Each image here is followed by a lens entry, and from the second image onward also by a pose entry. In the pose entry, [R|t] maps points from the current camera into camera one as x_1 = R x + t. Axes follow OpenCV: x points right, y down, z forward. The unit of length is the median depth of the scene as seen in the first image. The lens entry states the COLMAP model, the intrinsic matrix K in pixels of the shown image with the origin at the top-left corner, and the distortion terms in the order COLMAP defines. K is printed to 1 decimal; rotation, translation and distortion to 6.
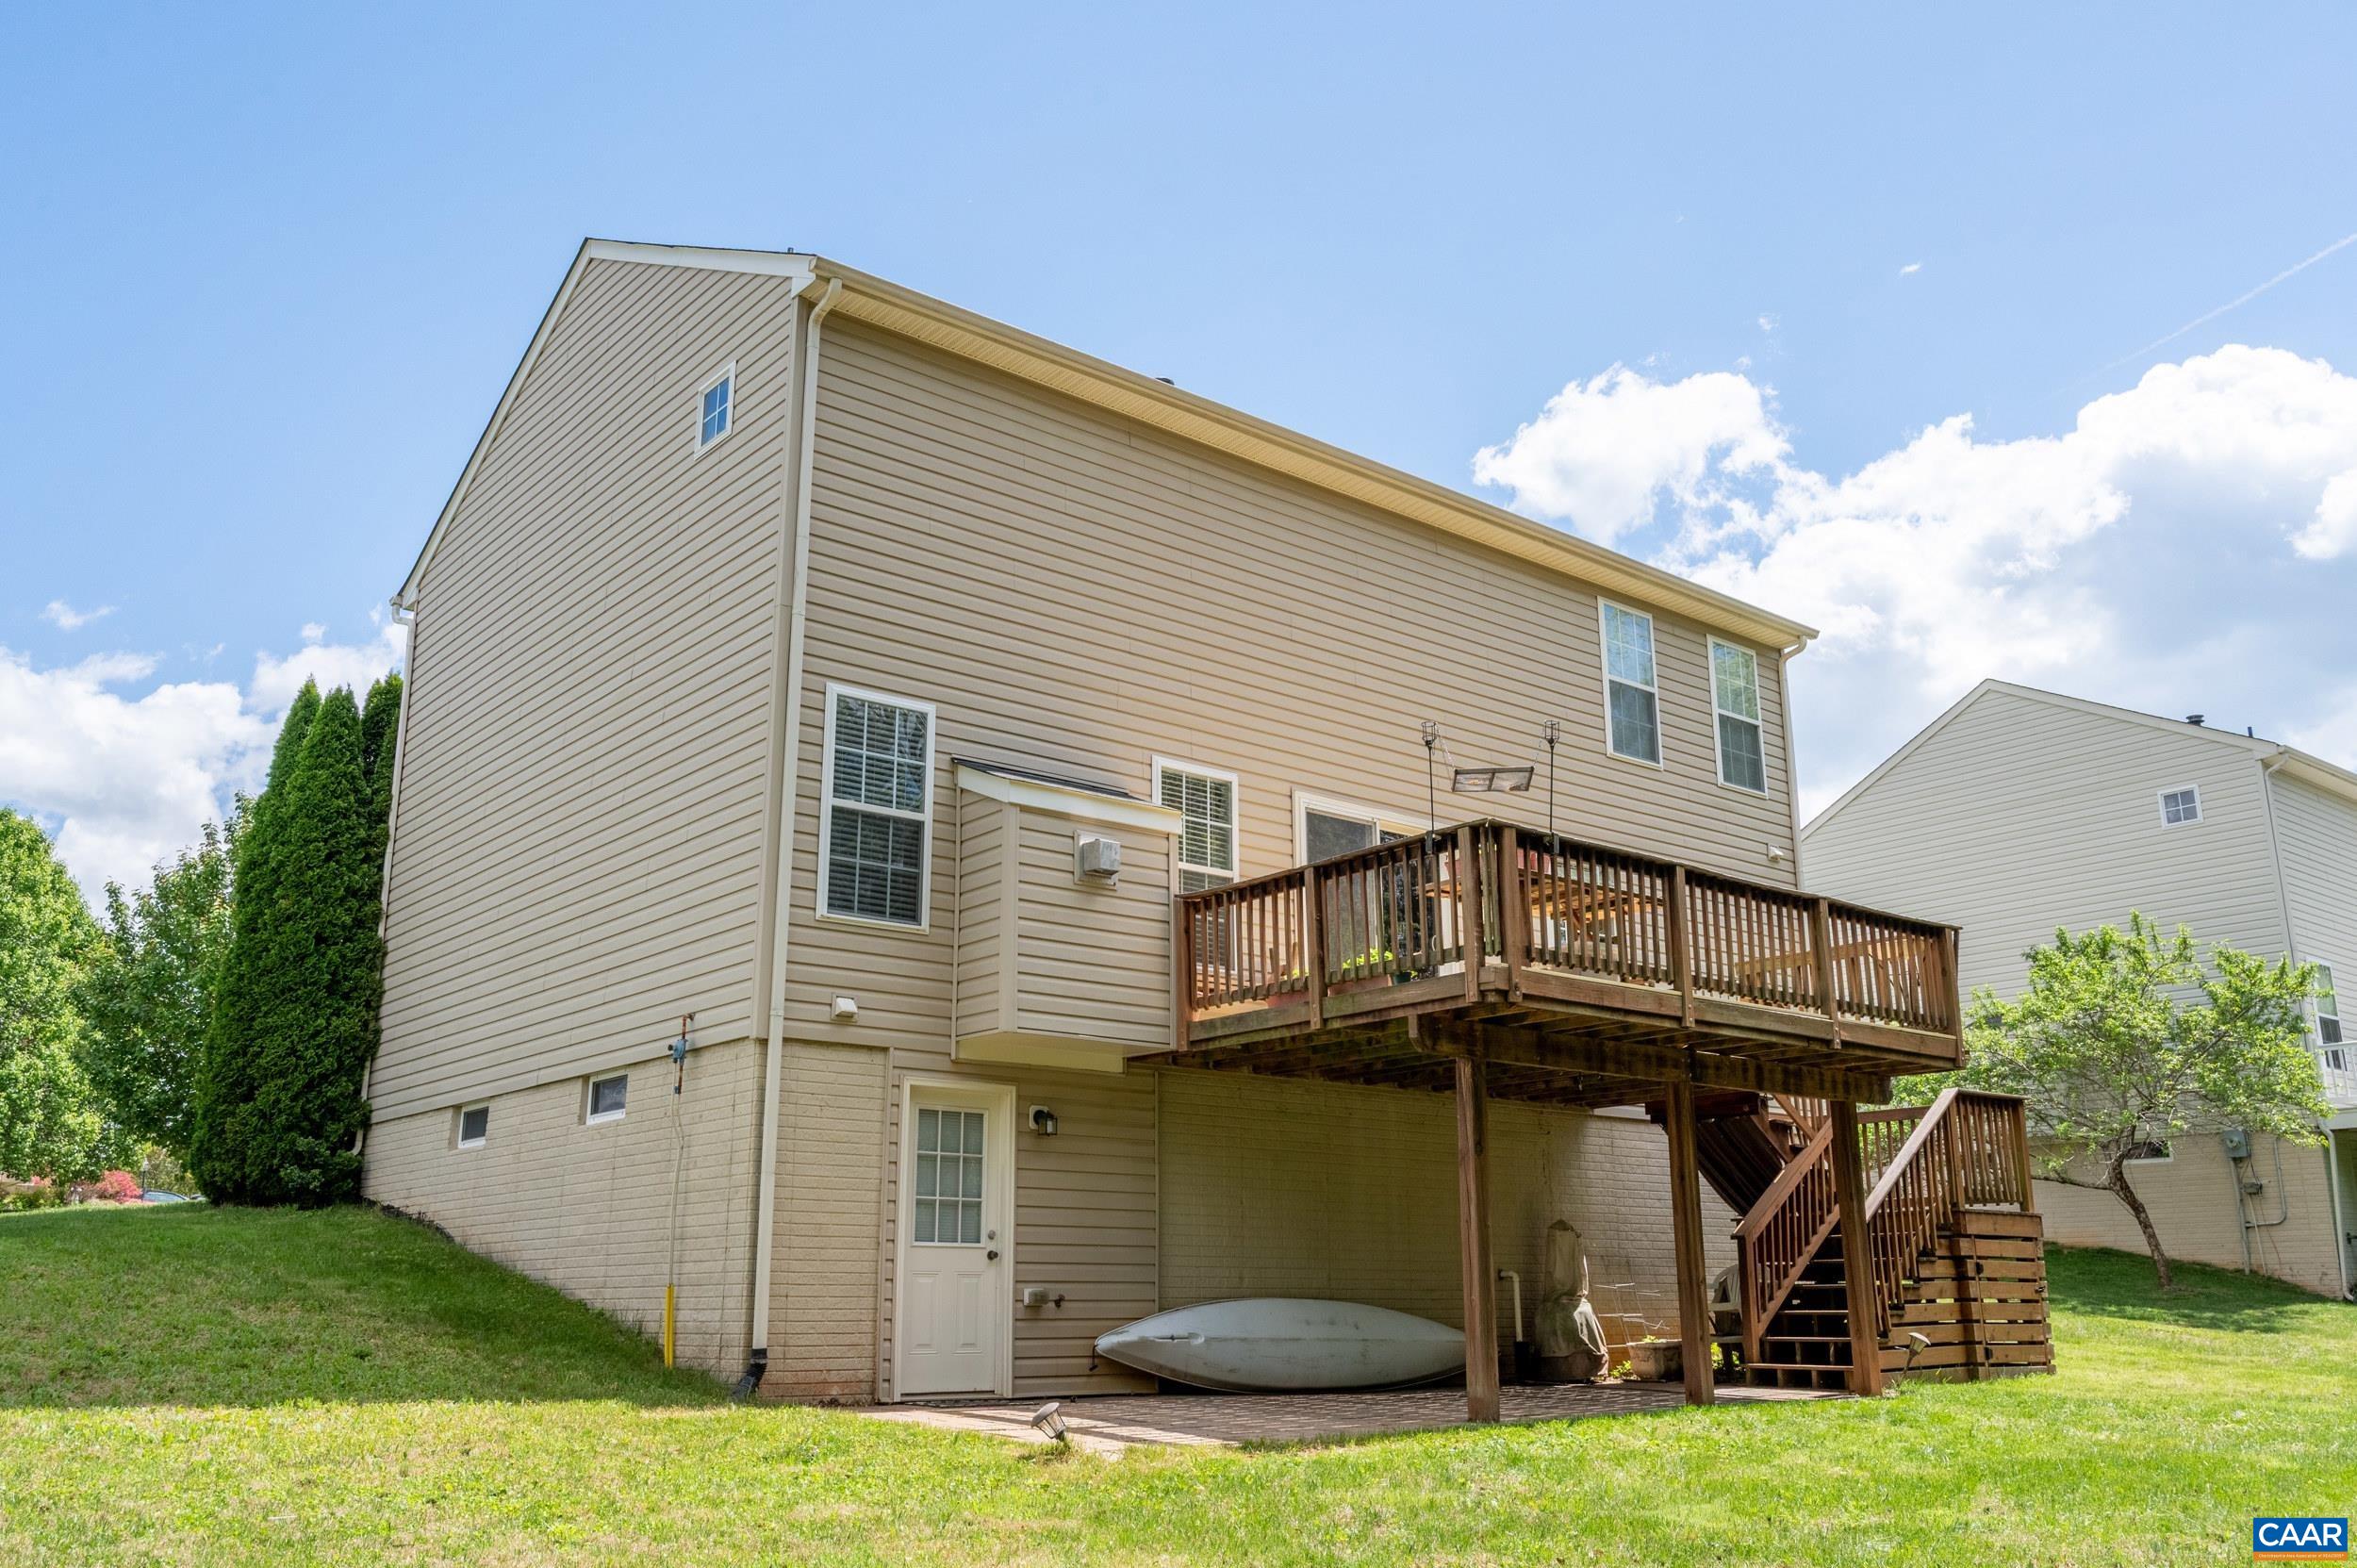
lens RADIAL K [[1986.3, 0, 1190.1], [0, 1986.3, 771.4], [0, 0, 1]] dist [-0.004669, -0.004937]
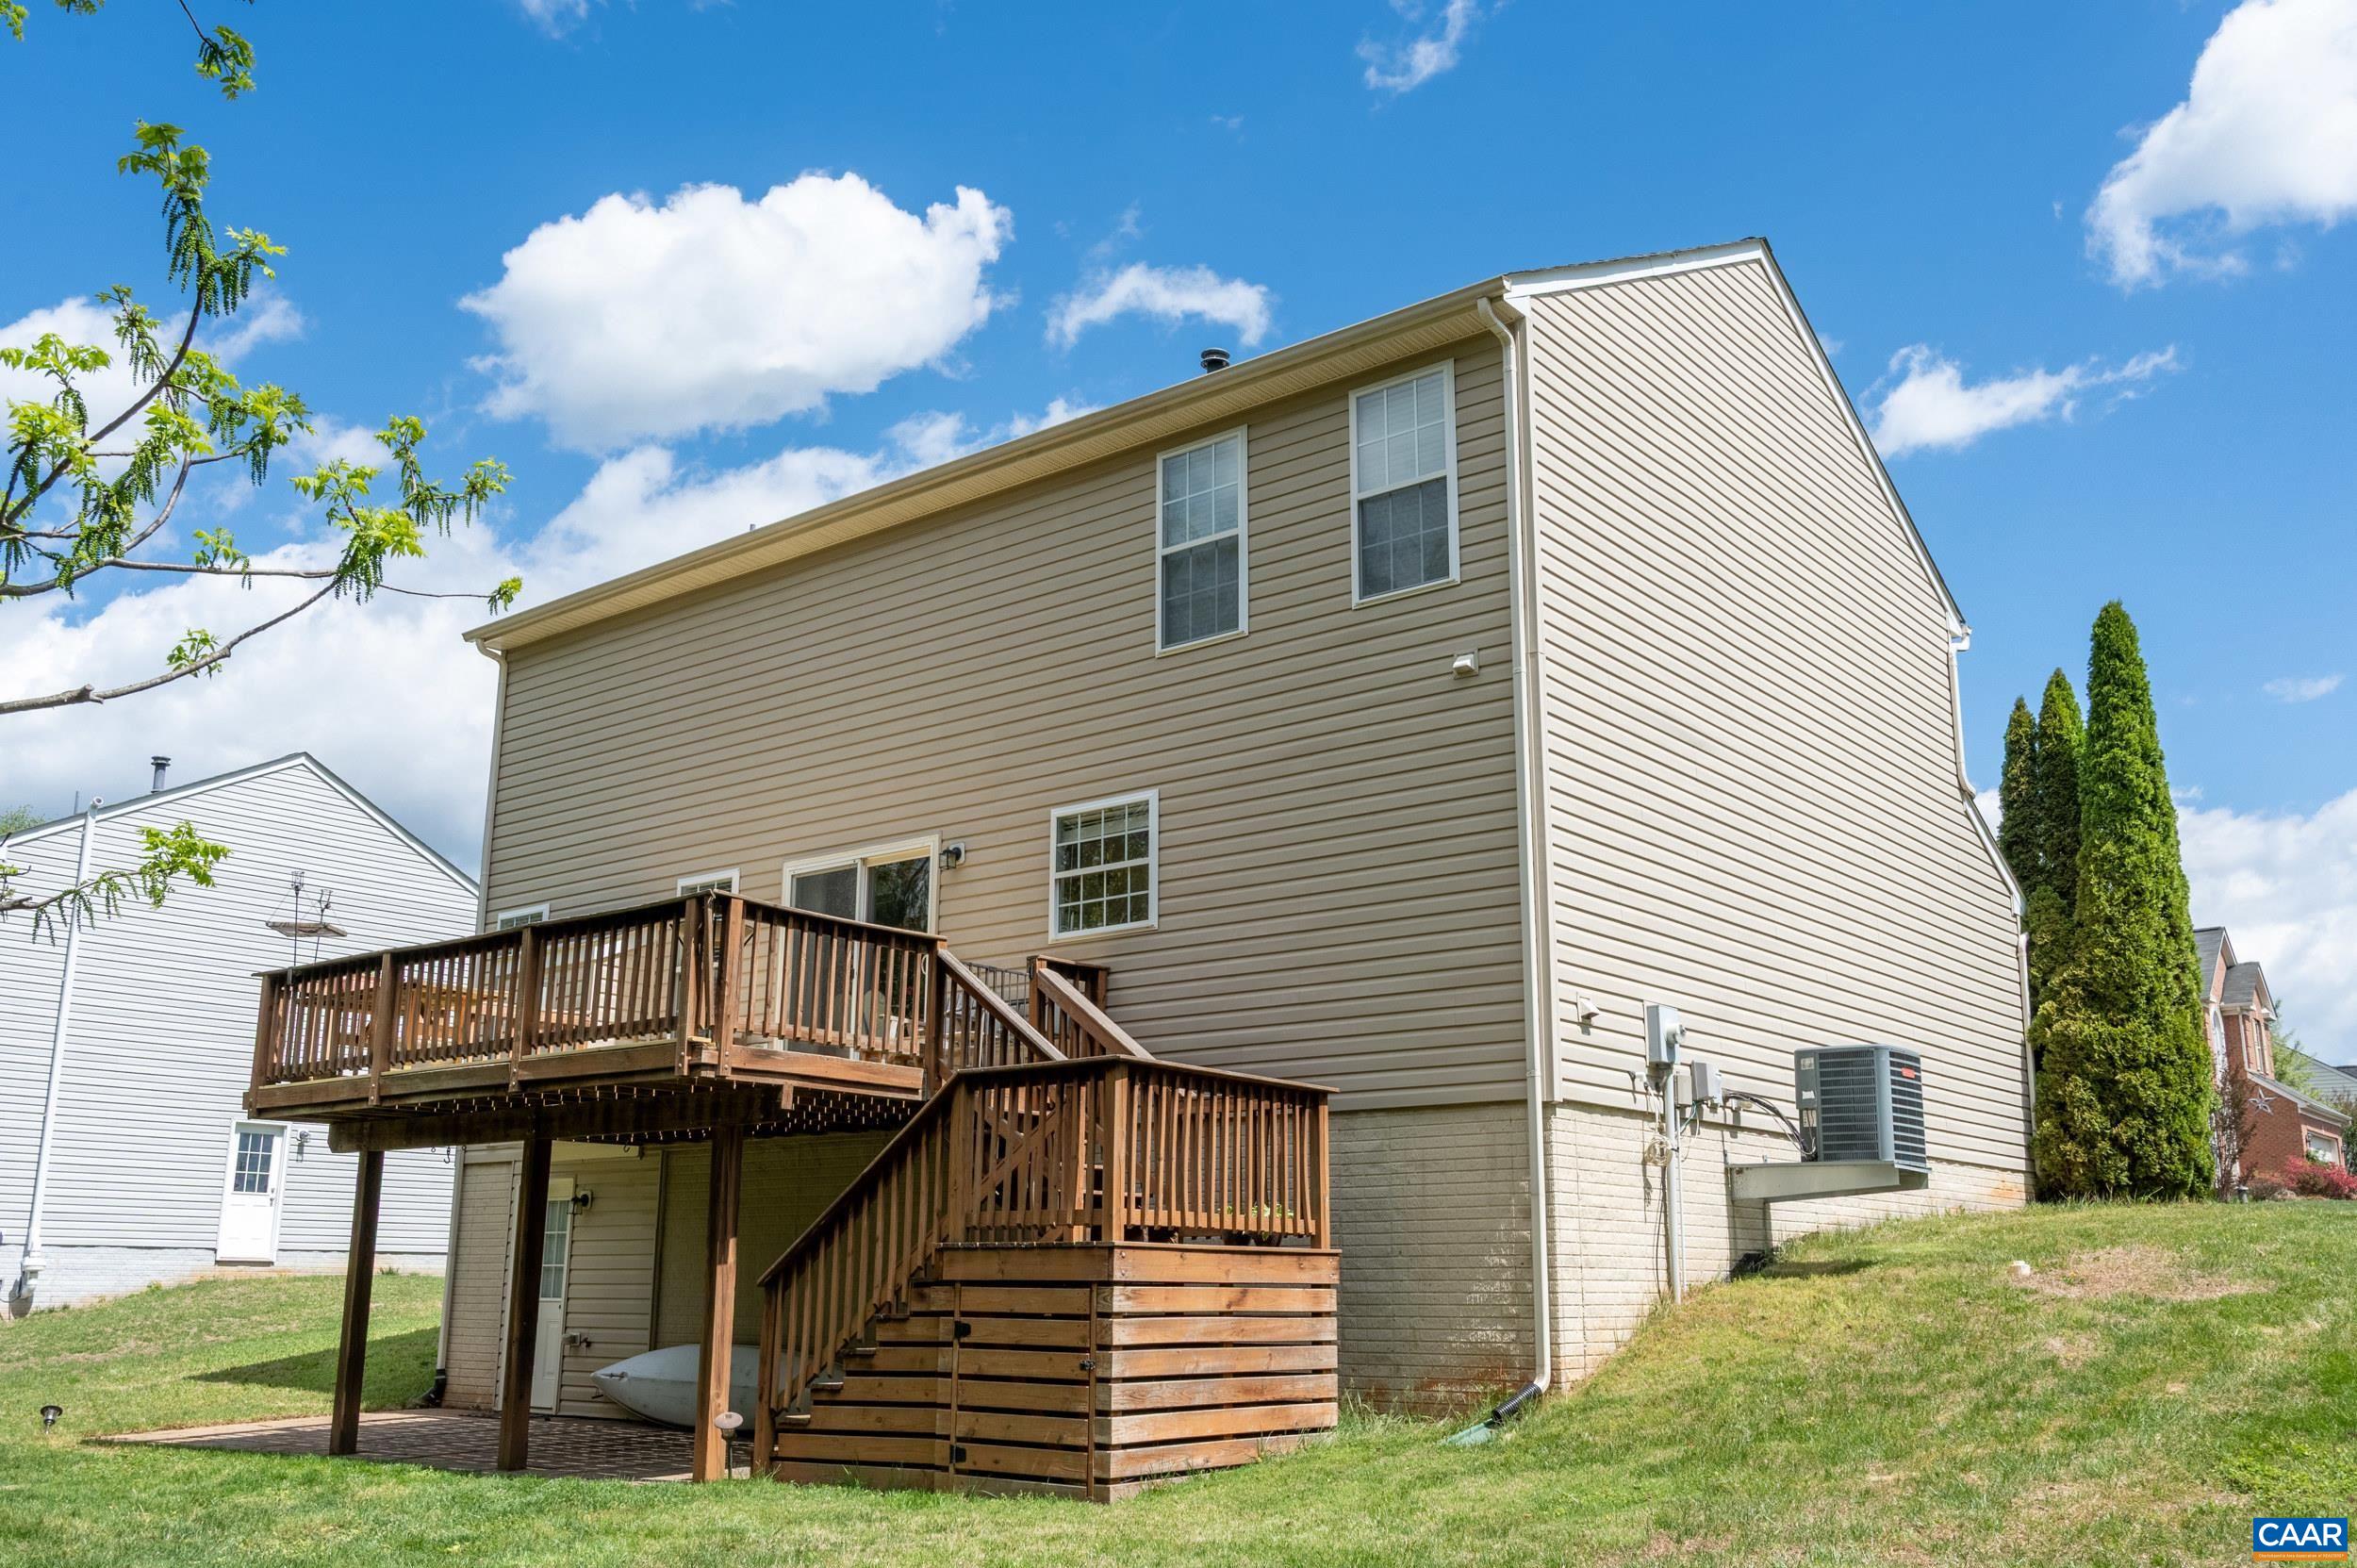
lens RADIAL K [[1986.3, 0, 1190.1], [0, 1986.3, 771.4], [0, 0, 1]] dist [-0.004669, -0.004937]
pose [[0.201090, -0.239704, -0.949792, 1.316796], [0.262778, 0.947260, -0.183429, 0.254155], [0.943669, -0.212699, 0.253474, 1.117707]]
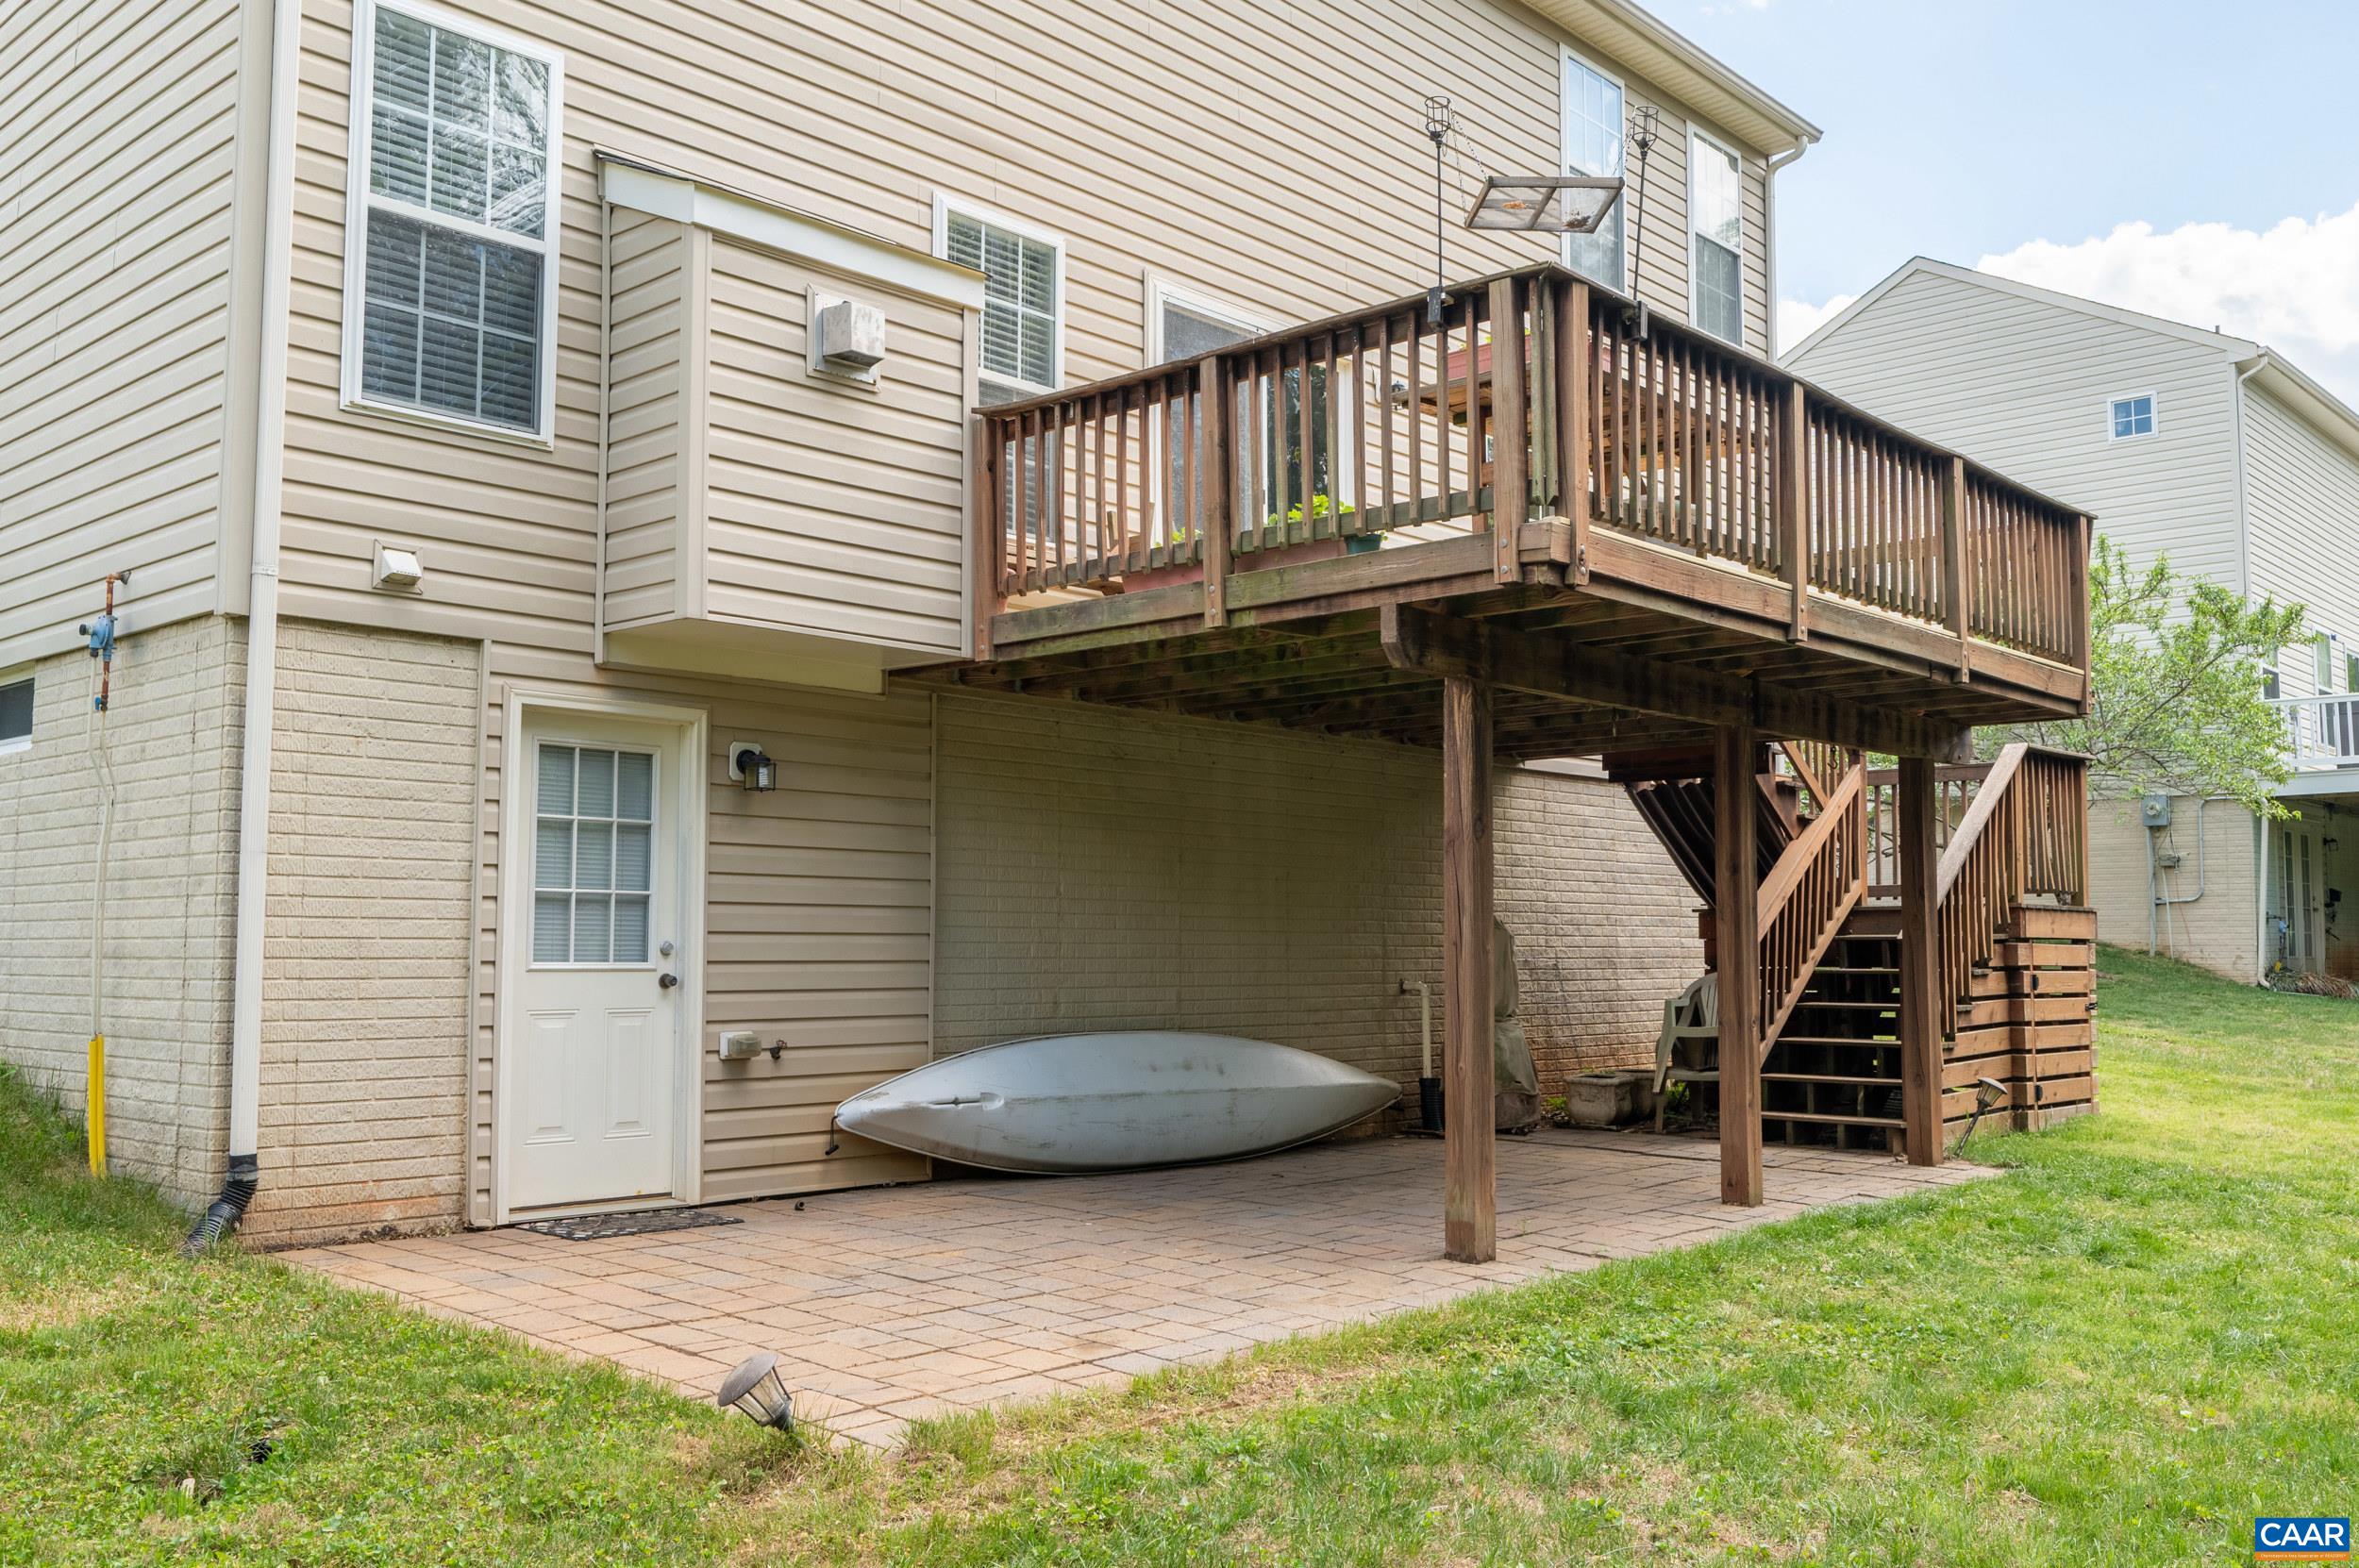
lens RADIAL K [[2019.4, 0, 1179.5], [0, 2019.4, 784.0], [0, 0, 1]] dist [0.002247, 0.000486]
pose [[0.991162, 0.016971, 0.131568, -0.025258], [-0.041131, 0.982221, 0.183165, 0.061199], [-0.126120, -0.186958, 0.974238, 0.373732]]
